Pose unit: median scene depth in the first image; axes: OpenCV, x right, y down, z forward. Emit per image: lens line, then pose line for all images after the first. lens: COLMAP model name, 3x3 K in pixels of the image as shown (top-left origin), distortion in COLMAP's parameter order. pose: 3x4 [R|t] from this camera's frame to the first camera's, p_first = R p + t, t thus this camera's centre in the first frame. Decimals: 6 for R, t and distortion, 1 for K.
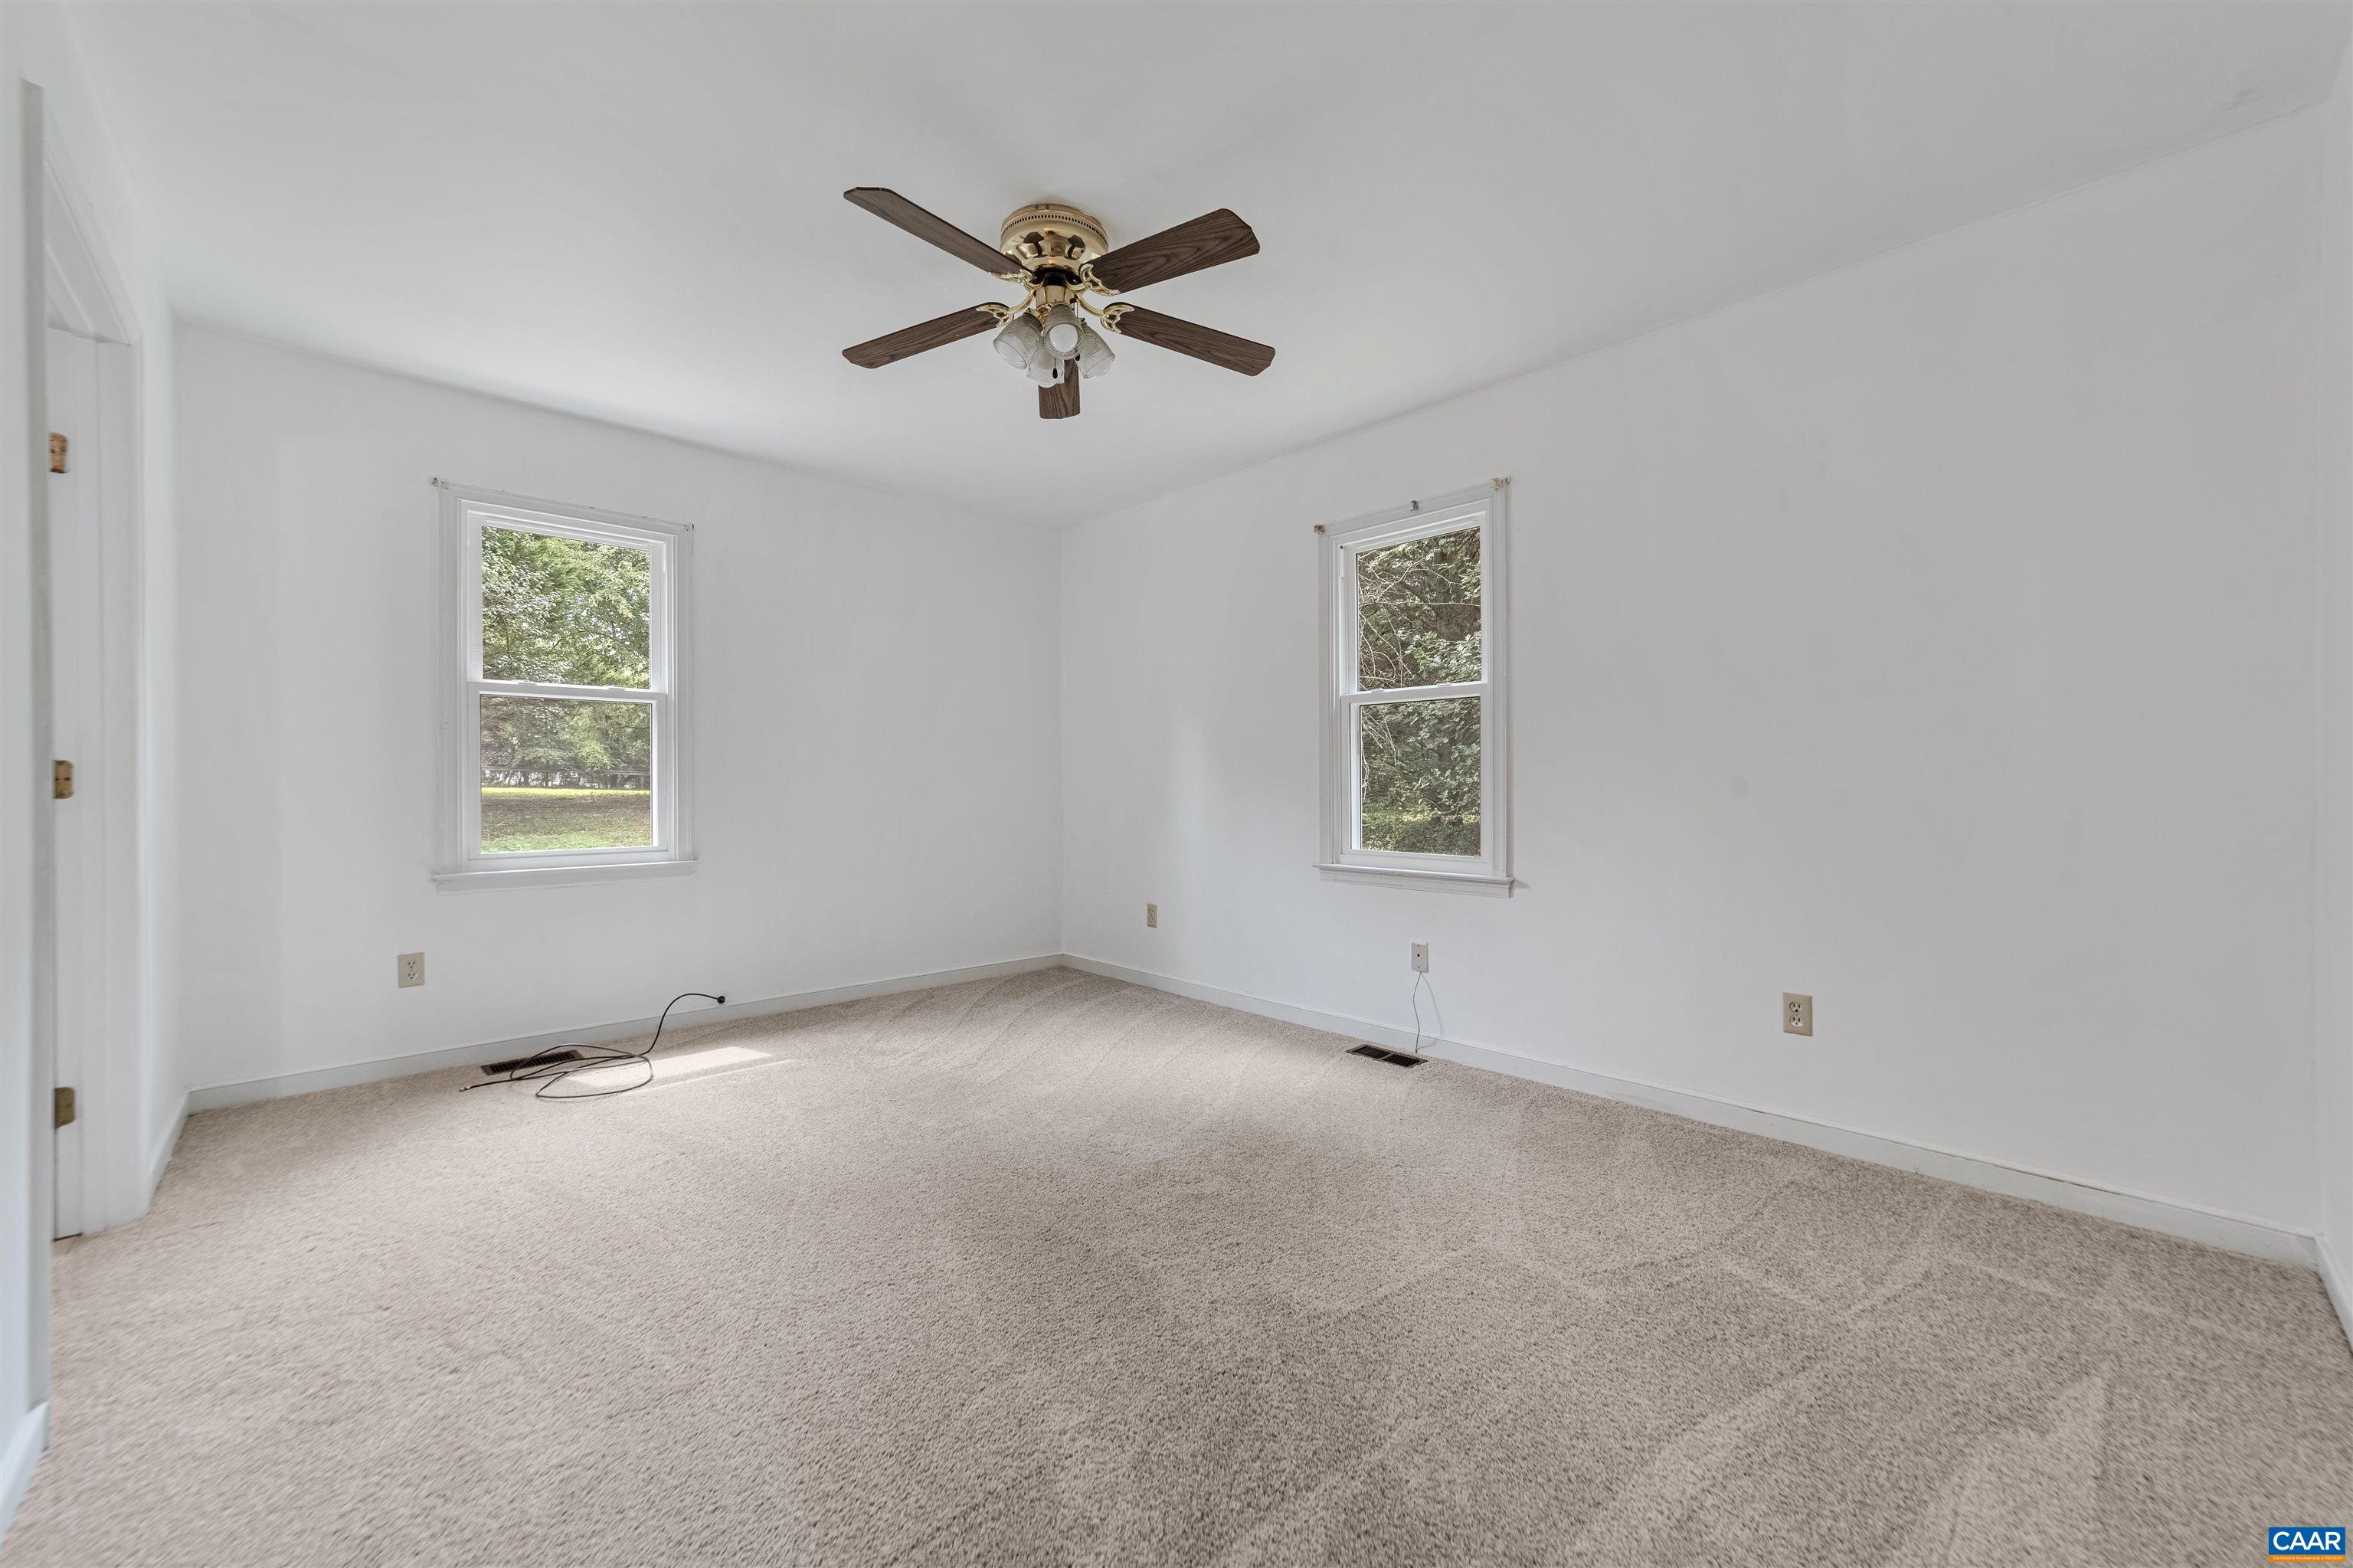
lens RADIAL K [[905.4, 0, 1178.9], [0, 905.4, 820.1], [0, 0, 1]] dist [-0.017417, 0.007883]
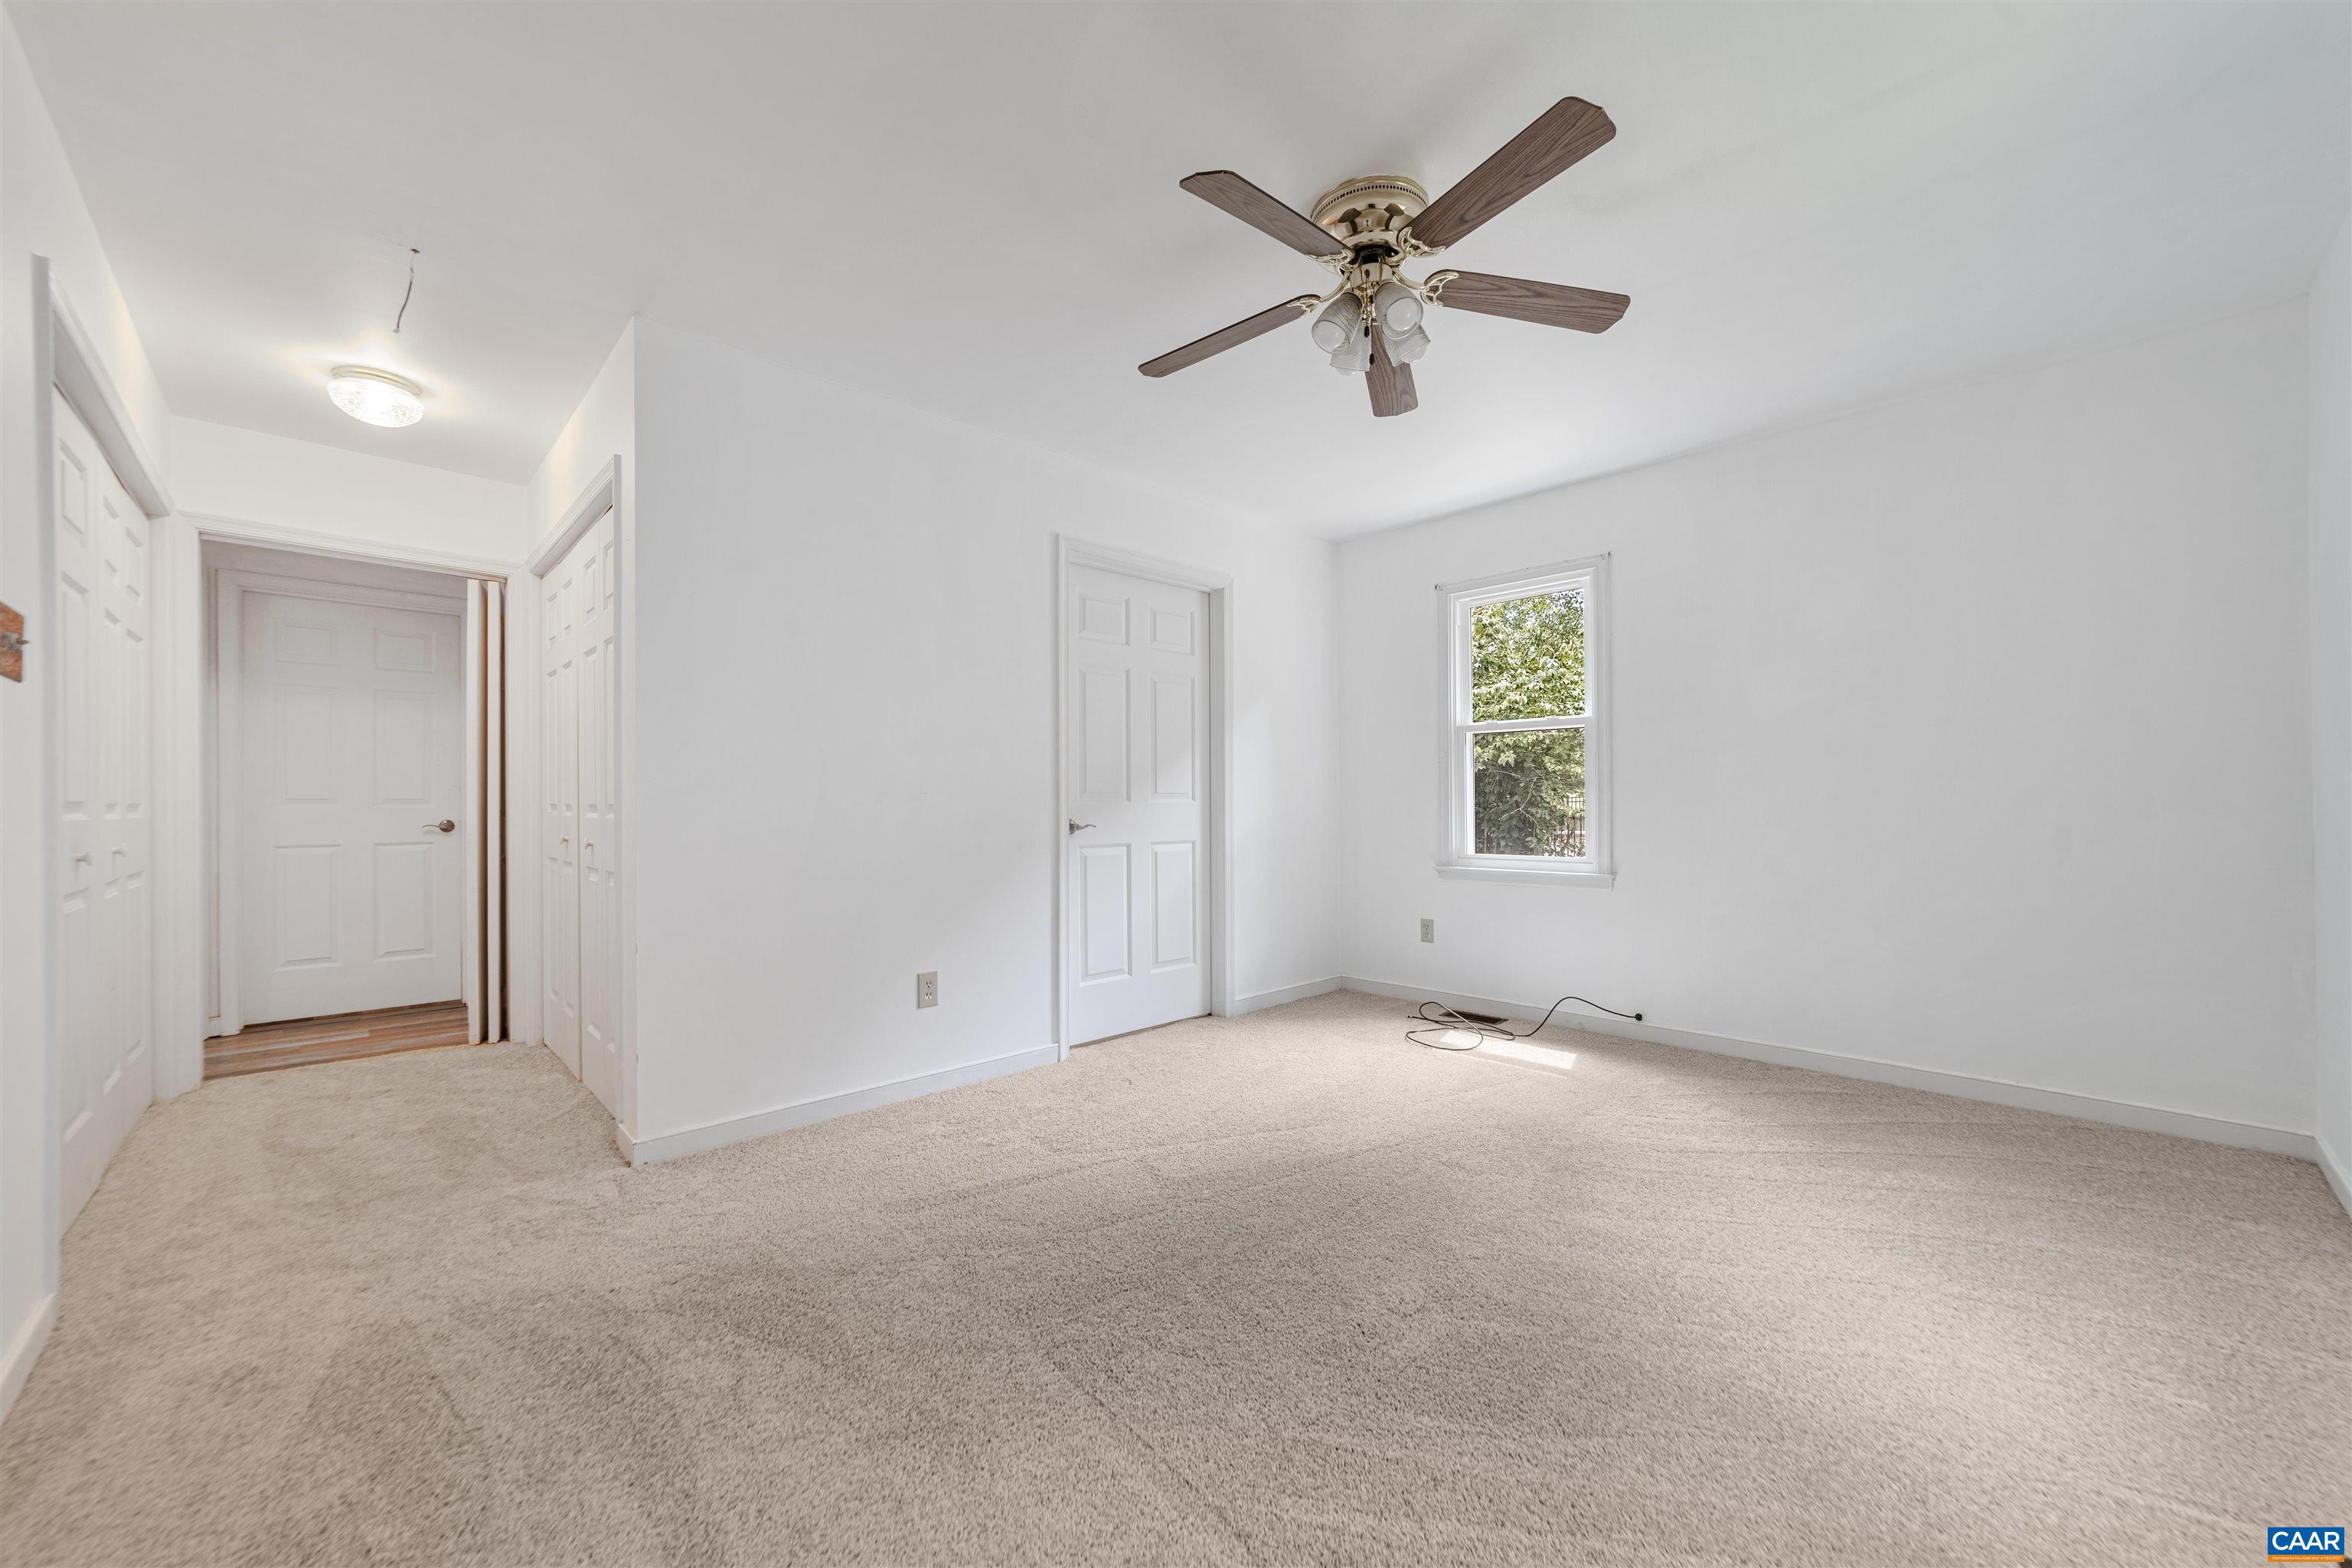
lens RADIAL K [[905.0, 0, 1178.4], [0, 905.0, 820.0], [0, 0, 1]] dist [-0.017417, 0.007883]
pose [[-0.008474, 0.011746, -0.999895, 0.580030], [-0.031618, 0.999428, 0.012009, -0.015411], [0.999464, 0.031716, -0.008098, 0.595786]]
